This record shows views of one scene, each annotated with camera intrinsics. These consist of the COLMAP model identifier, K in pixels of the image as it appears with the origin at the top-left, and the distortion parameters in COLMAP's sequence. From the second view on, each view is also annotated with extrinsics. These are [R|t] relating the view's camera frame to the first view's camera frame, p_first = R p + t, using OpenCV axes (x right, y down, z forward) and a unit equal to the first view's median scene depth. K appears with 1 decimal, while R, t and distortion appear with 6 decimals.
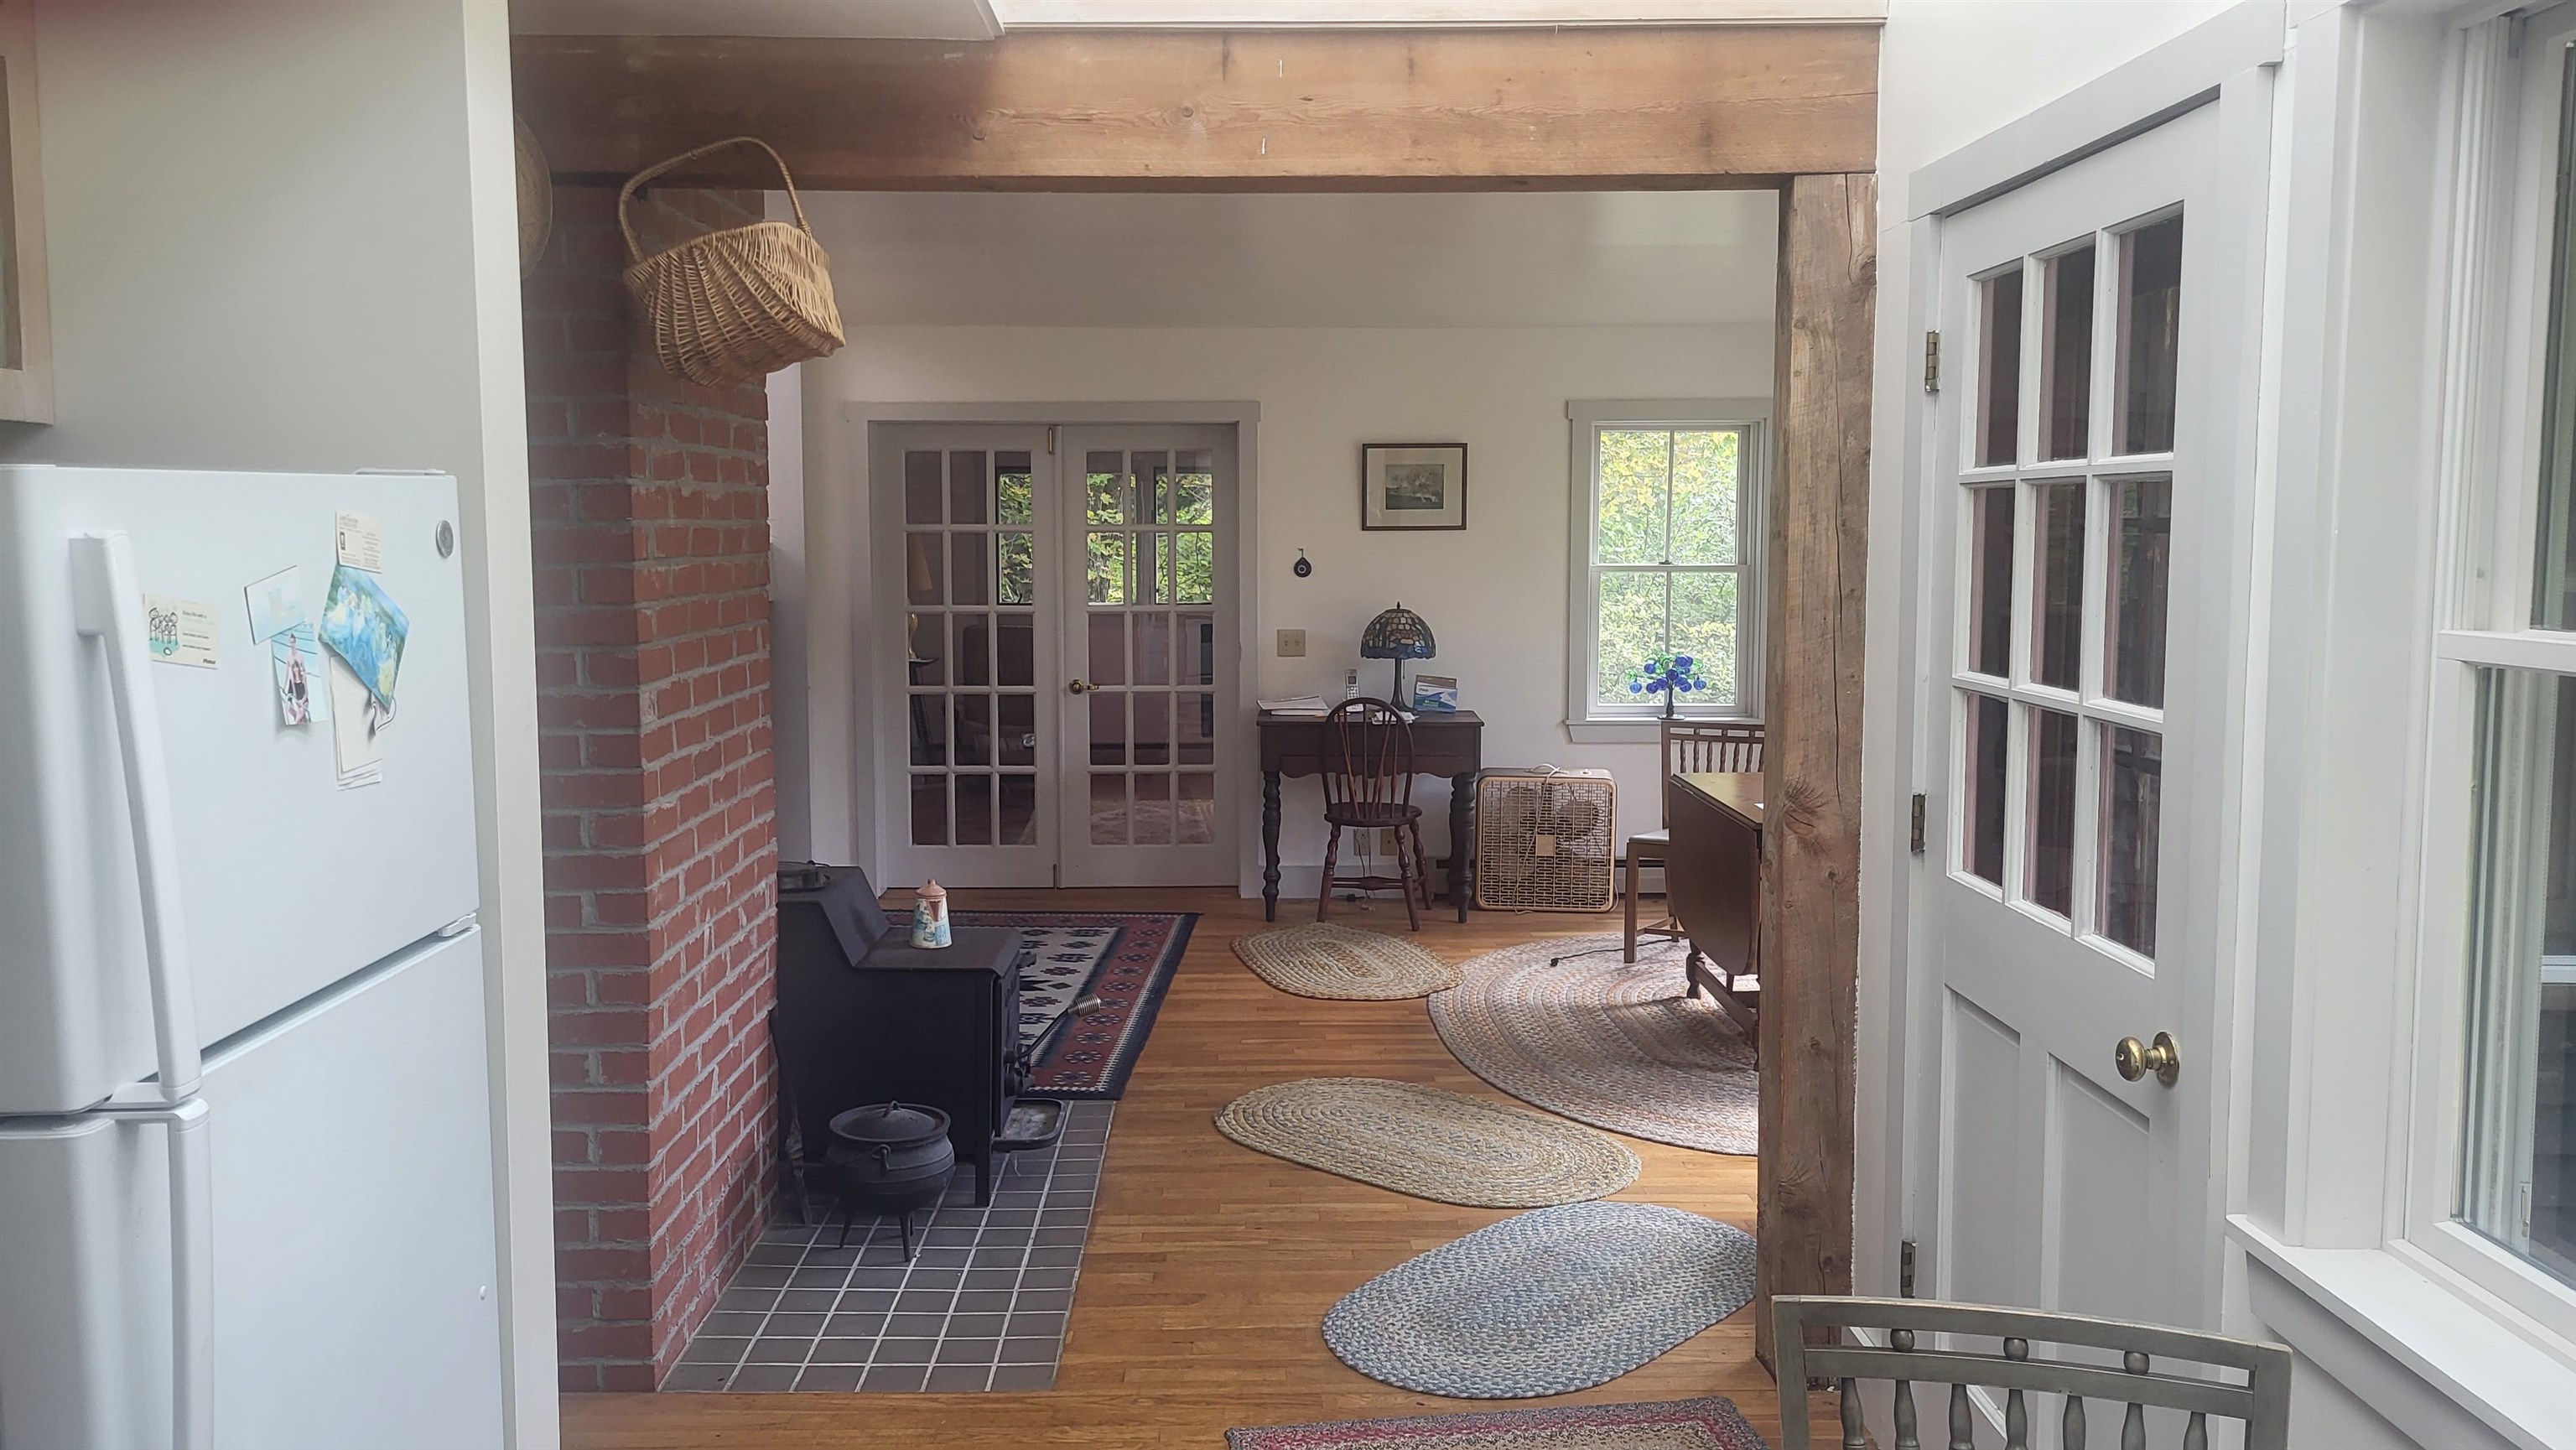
lens RADIAL K [[1974.8, 0, 1295.9], [0, 1974.8, 710.5], [0, 0, 1]] dist [0.050616, 0.001574]
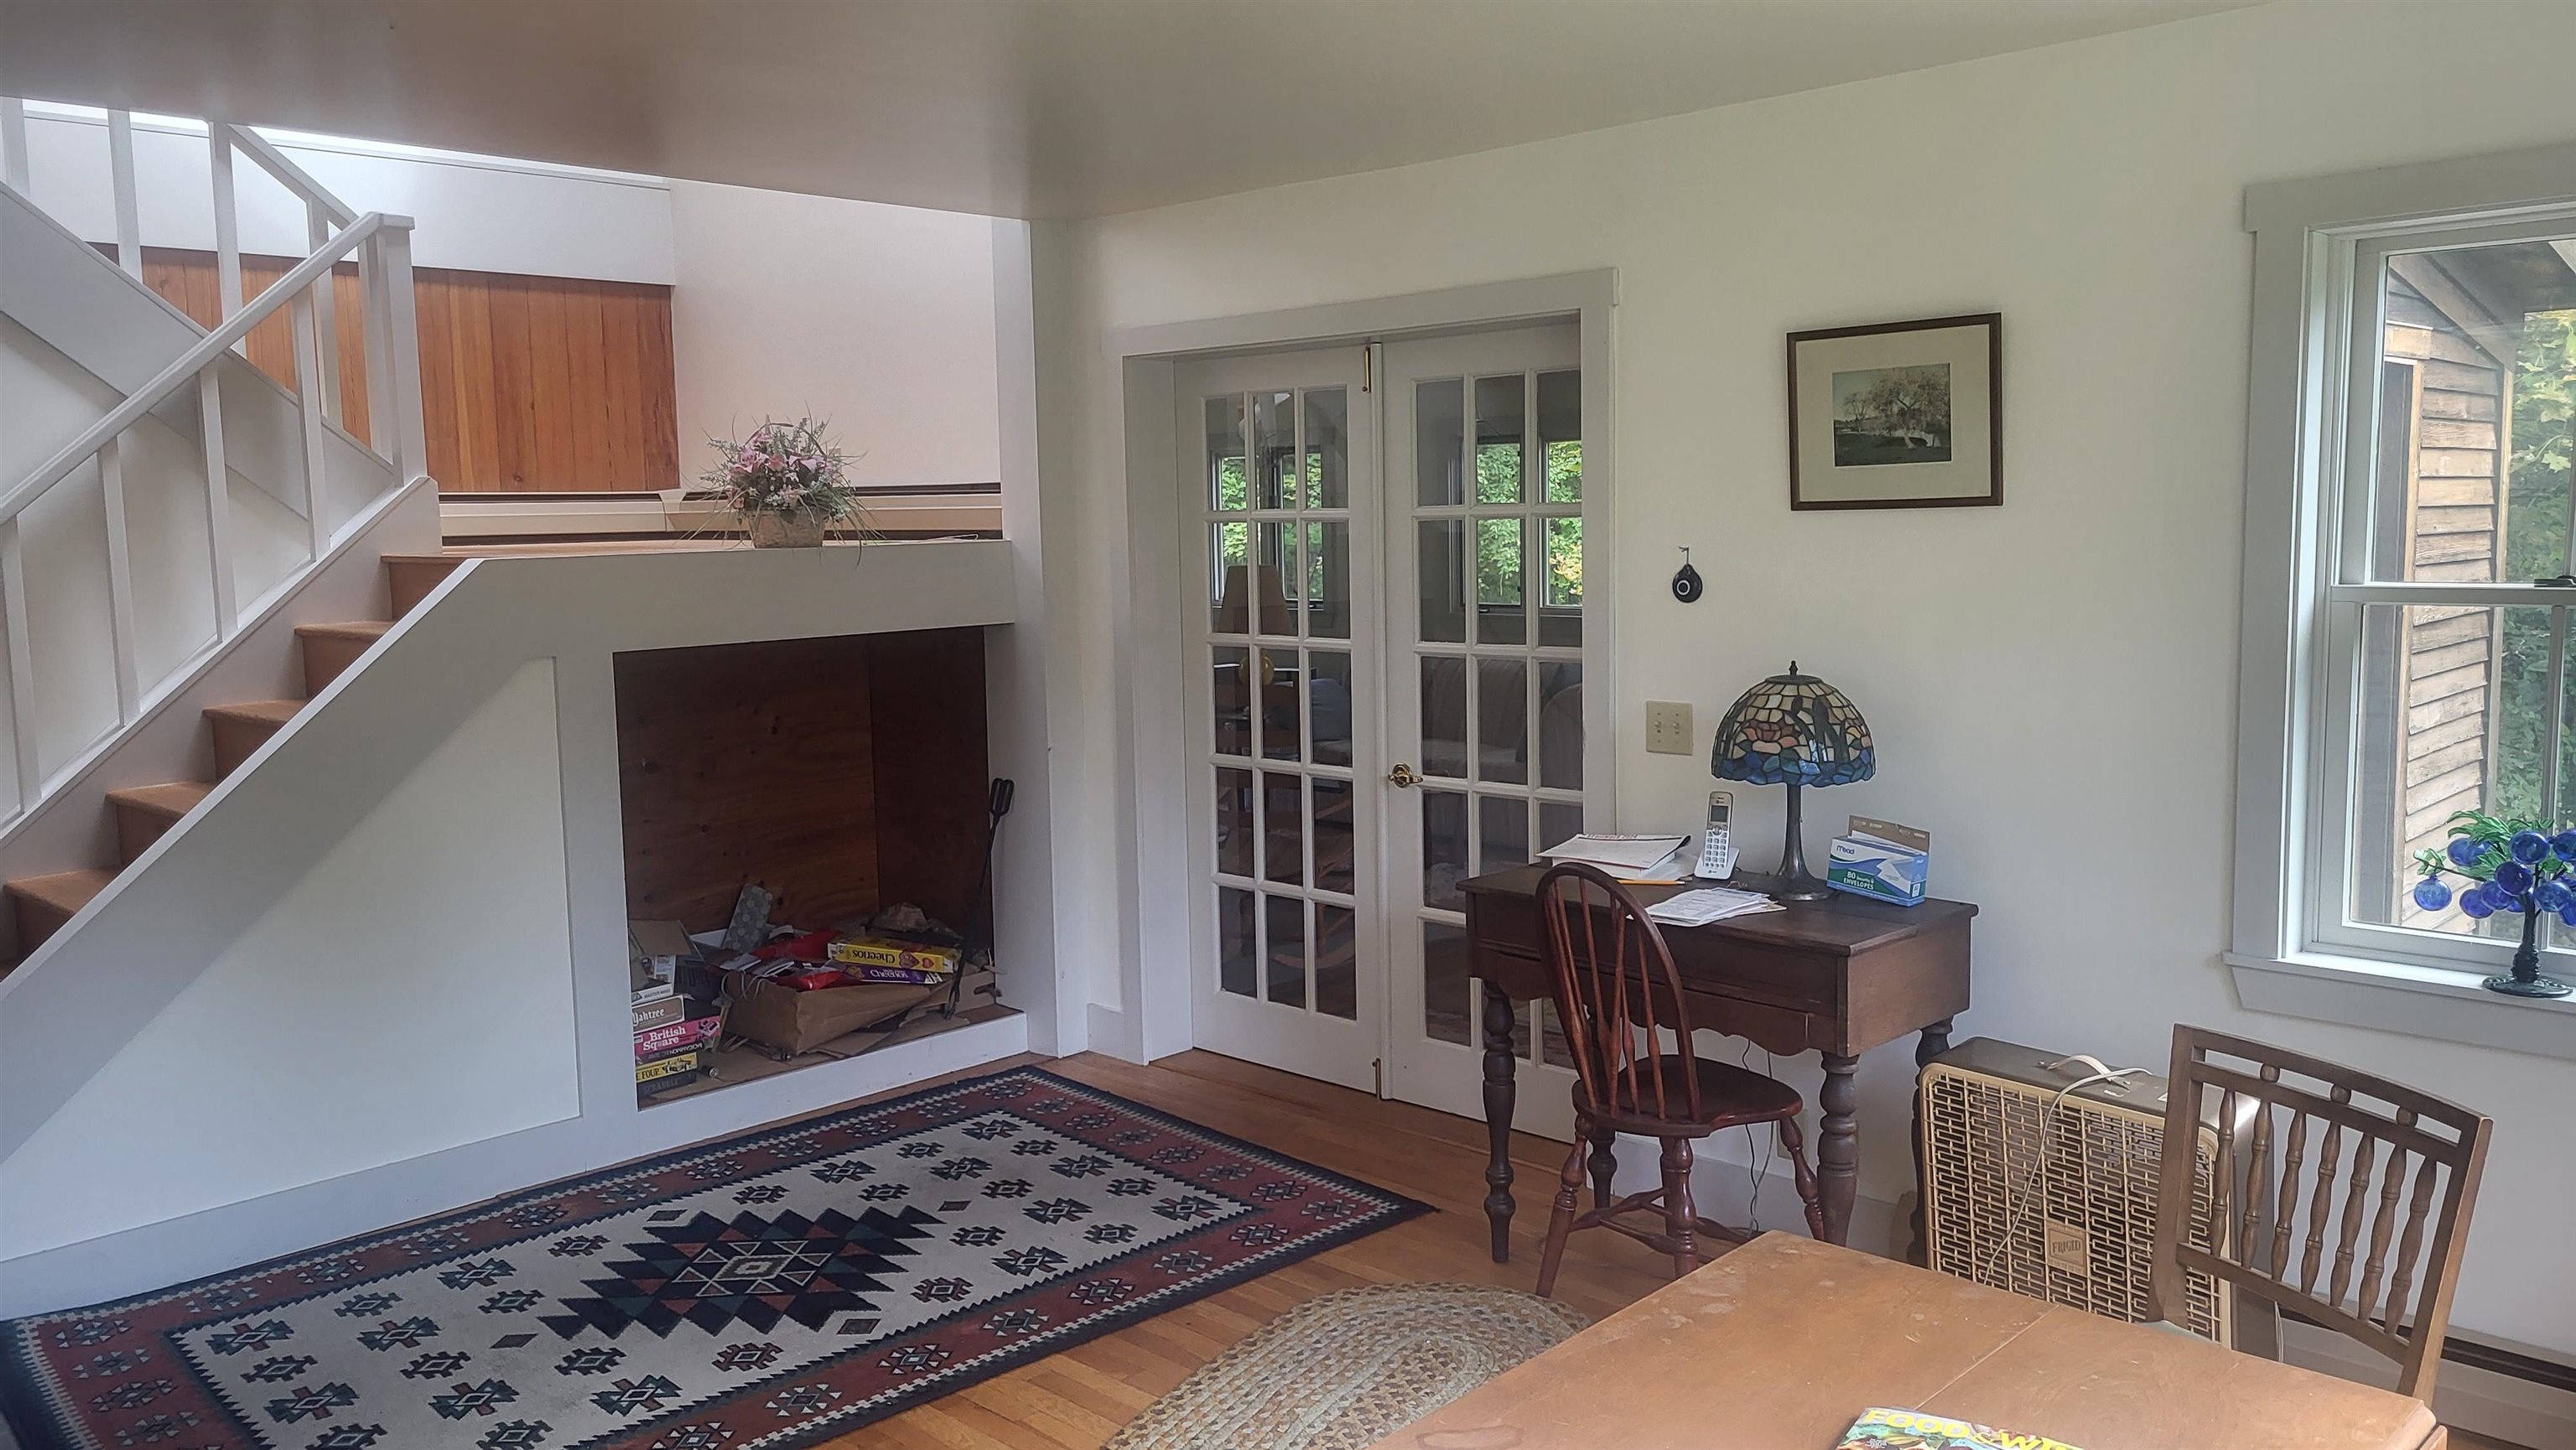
lens RADIAL K [[1974.8, 0, 1295.9], [0, 1974.8, 710.5], [0, 0, 1]] dist [0.050616, 0.001574]
pose [[0.698448, 0.060268, -0.713118, 0.305200], [-0.047161, 0.998158, 0.038167, -0.054862], [0.714105, 0.006974, 0.700004, 0.570856]]
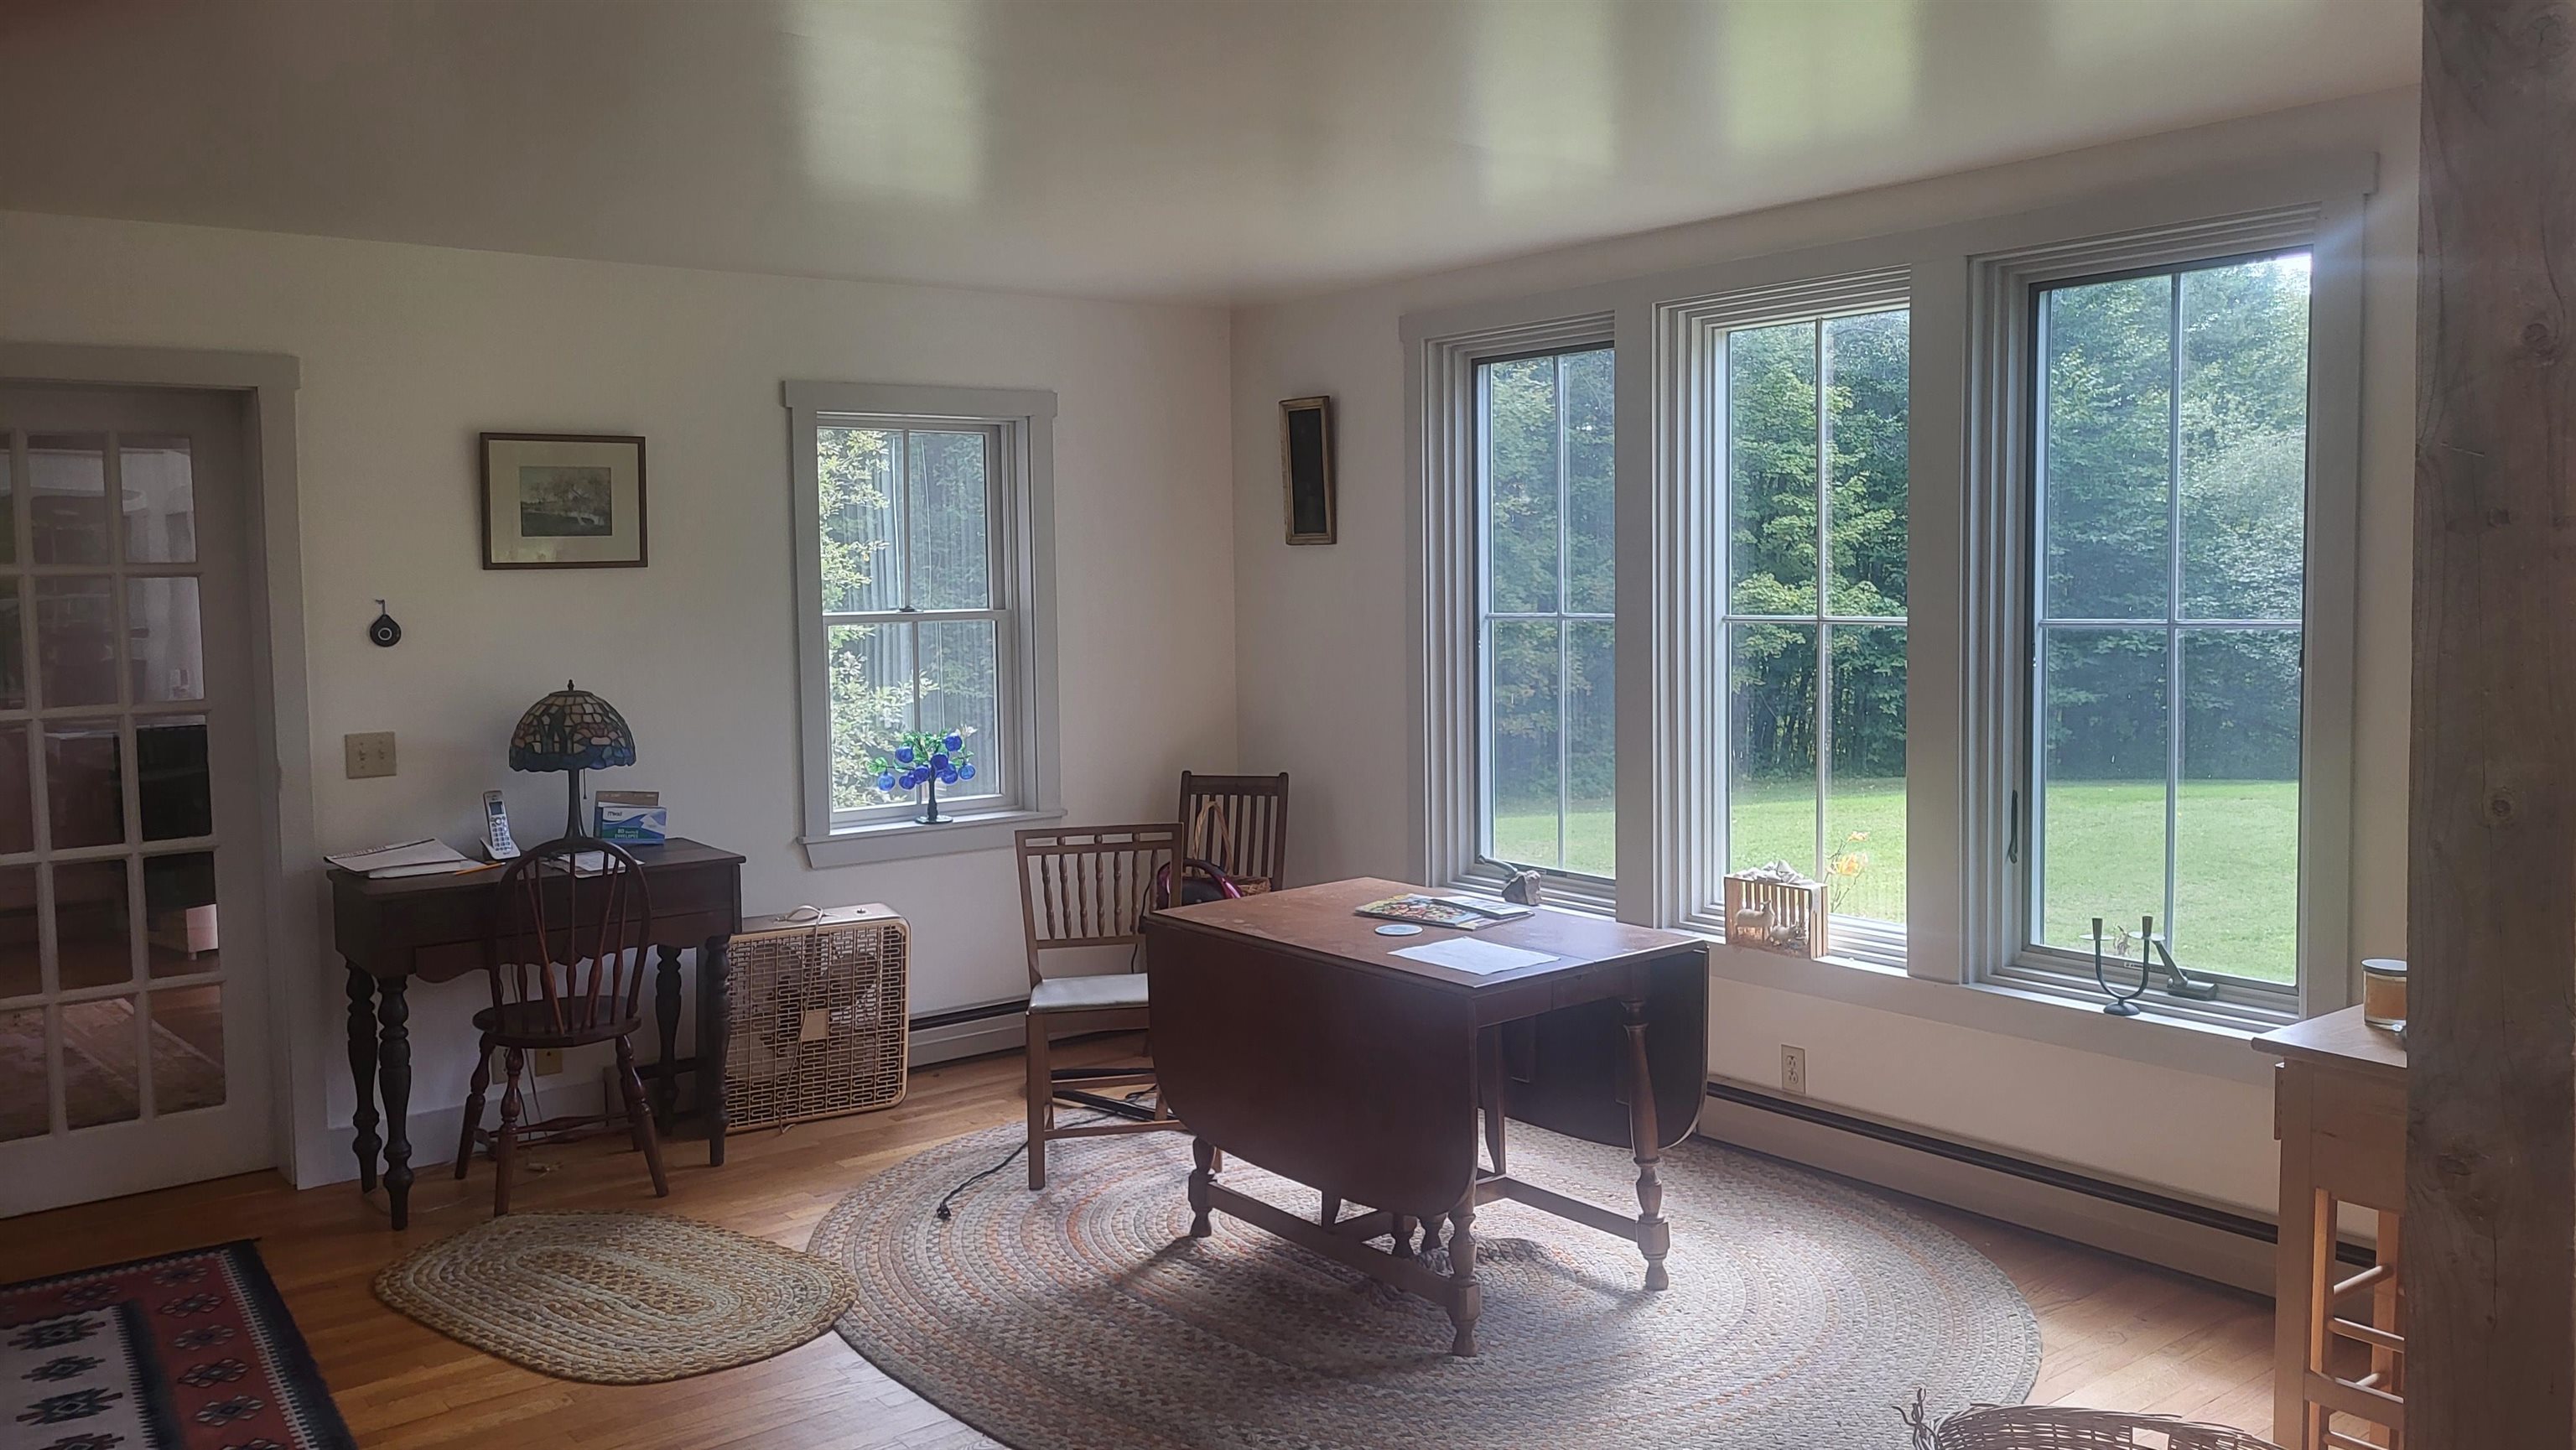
lens RADIAL K [[1974.8, 0, 1295.9], [0, 1974.8, 710.5], [0, 0, 1]] dist [0.050616, 0.001574]
pose [[0.795315, -0.056314, 0.603575, -0.148179], [0.070790, 0.997491, -0.000211, -0.027948], [-0.602049, 0.042895, 0.797306, 0.340602]]
